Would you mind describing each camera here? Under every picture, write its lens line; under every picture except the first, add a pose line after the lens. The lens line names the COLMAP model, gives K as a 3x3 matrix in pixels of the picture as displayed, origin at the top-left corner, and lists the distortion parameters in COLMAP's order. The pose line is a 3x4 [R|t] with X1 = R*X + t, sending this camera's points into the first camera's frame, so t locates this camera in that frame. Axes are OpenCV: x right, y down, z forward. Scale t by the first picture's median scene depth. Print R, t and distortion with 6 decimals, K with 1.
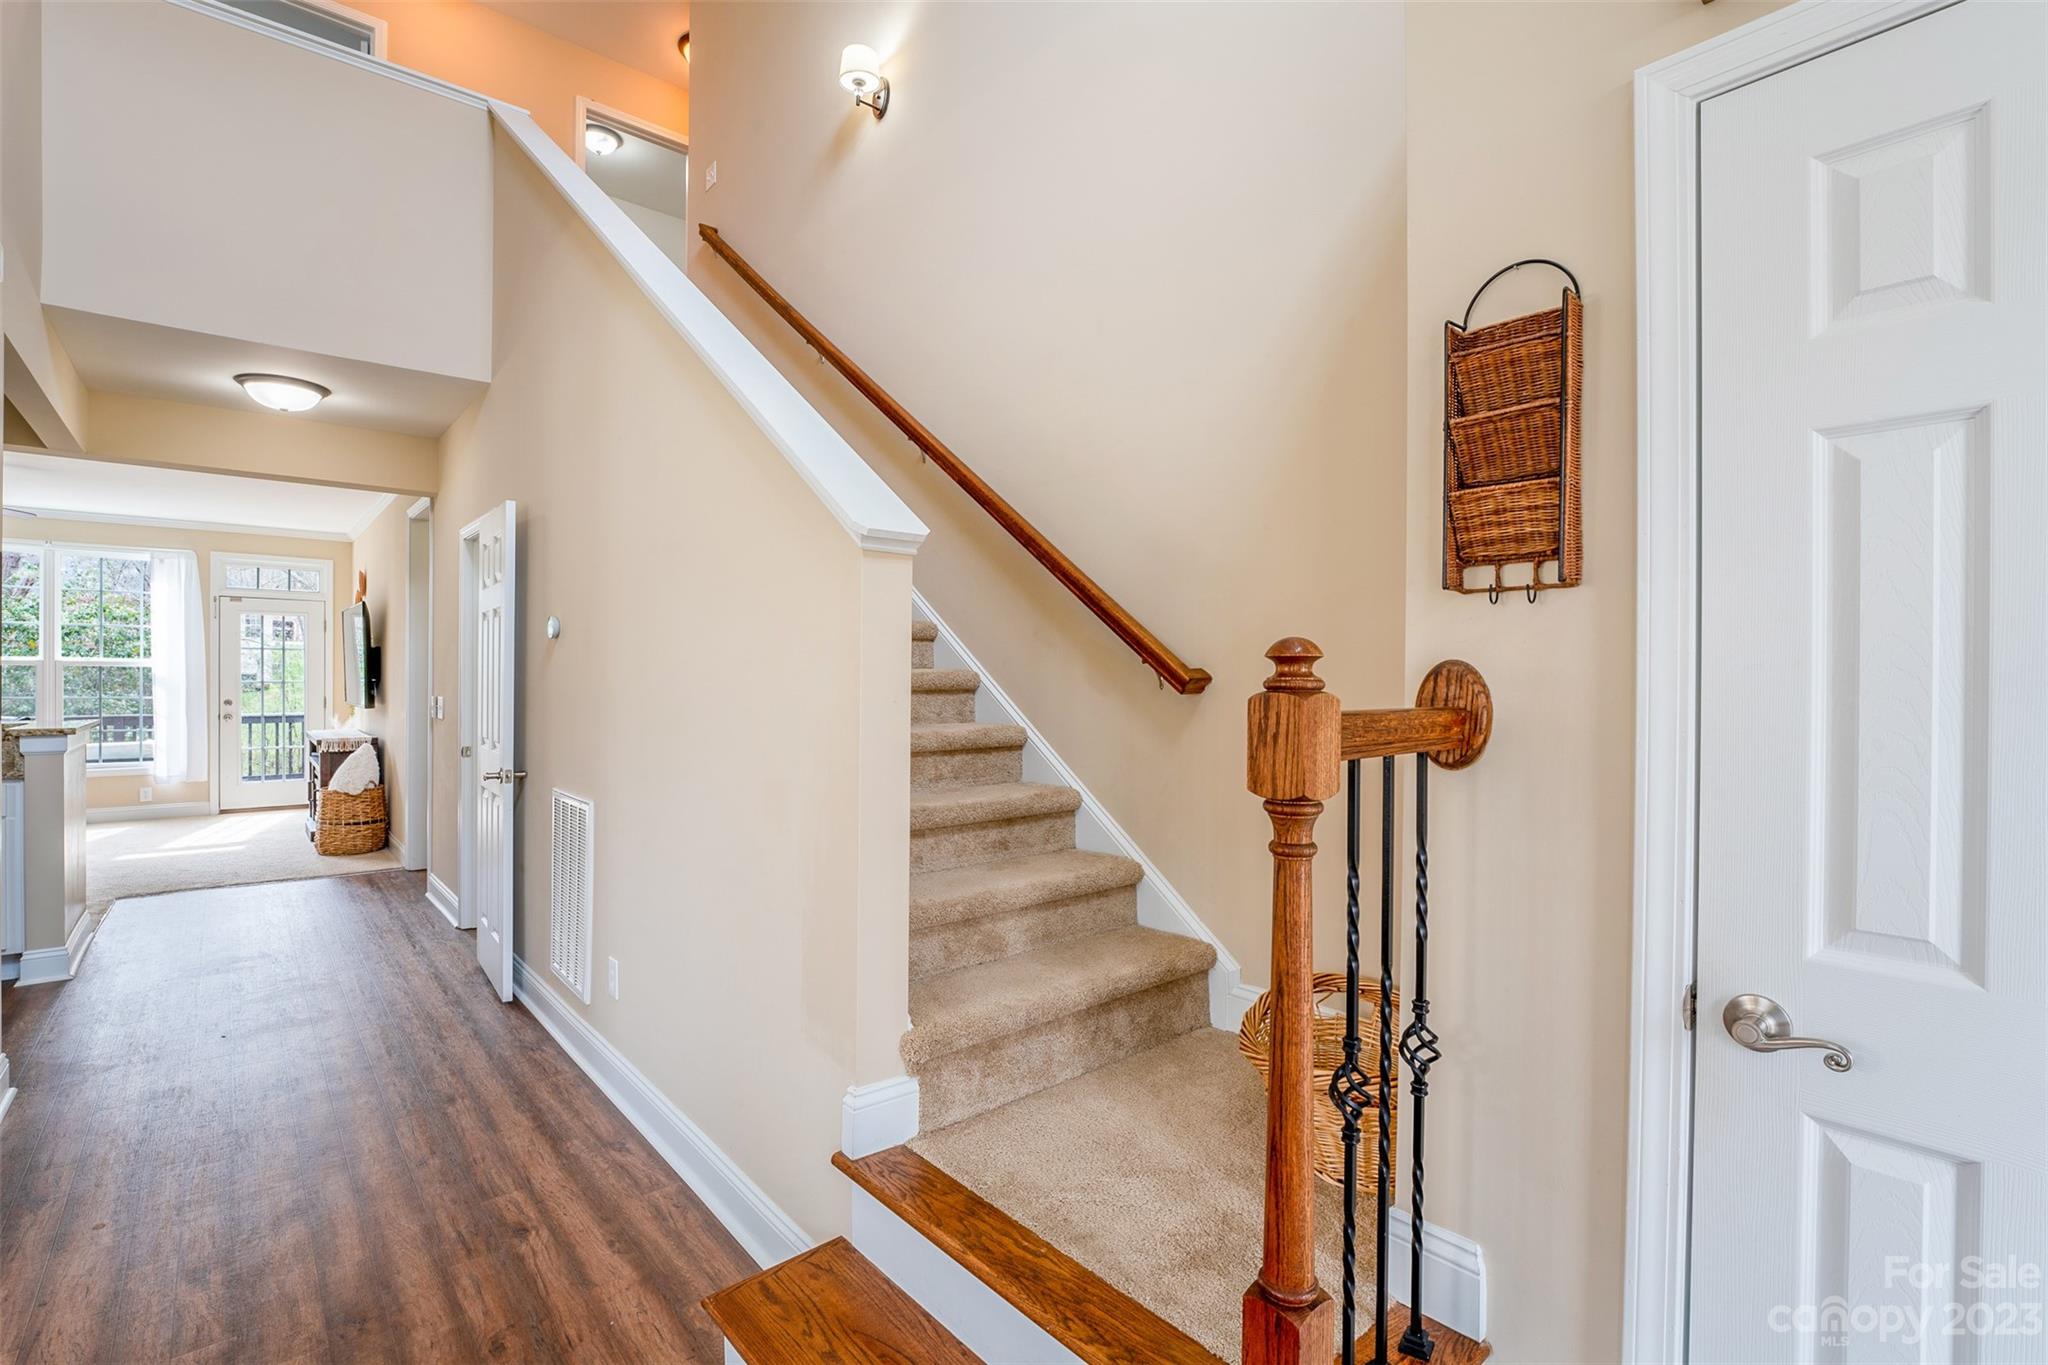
lens RADIAL K [[929.7, 0, 1015.6], [0, 929.7, 688.3], [0, 0, 1]] dist [-0.006962, 0.000683]
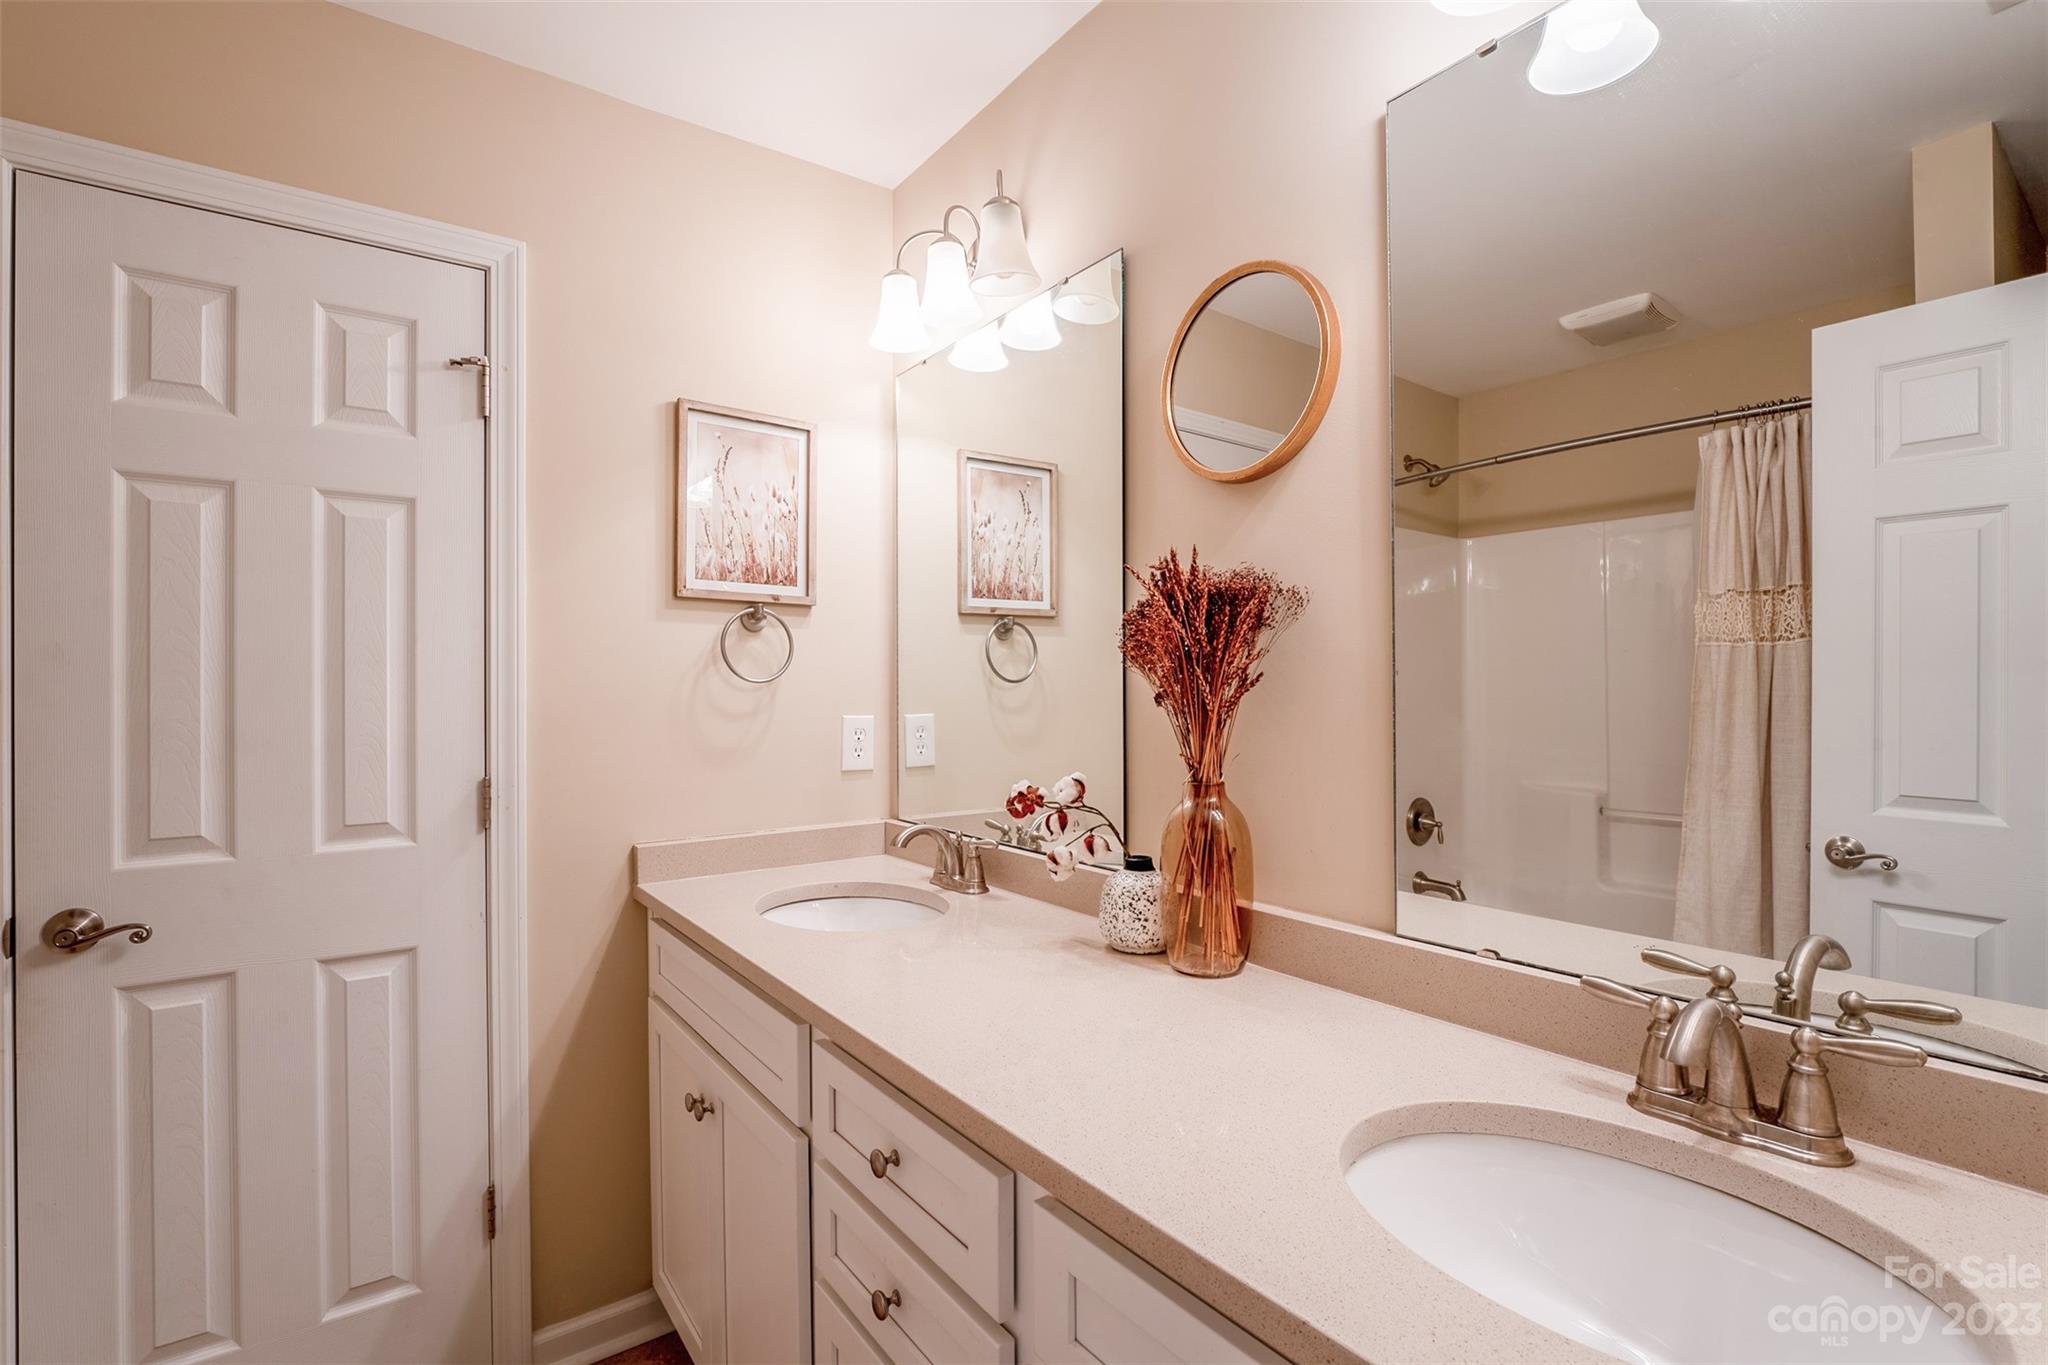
lens RADIAL K [[929.7, 0, 1017.4], [0, 929.7, 685.2], [0, 0, 1]] dist [-0.006962, 0.000683]
pose [[0.075576, -0.003284, 0.997135, -0.373692], [0.012180, 0.999923, 0.002370, 0.045846], [-0.997066, 0.011966, 0.075610, -0.400543]]
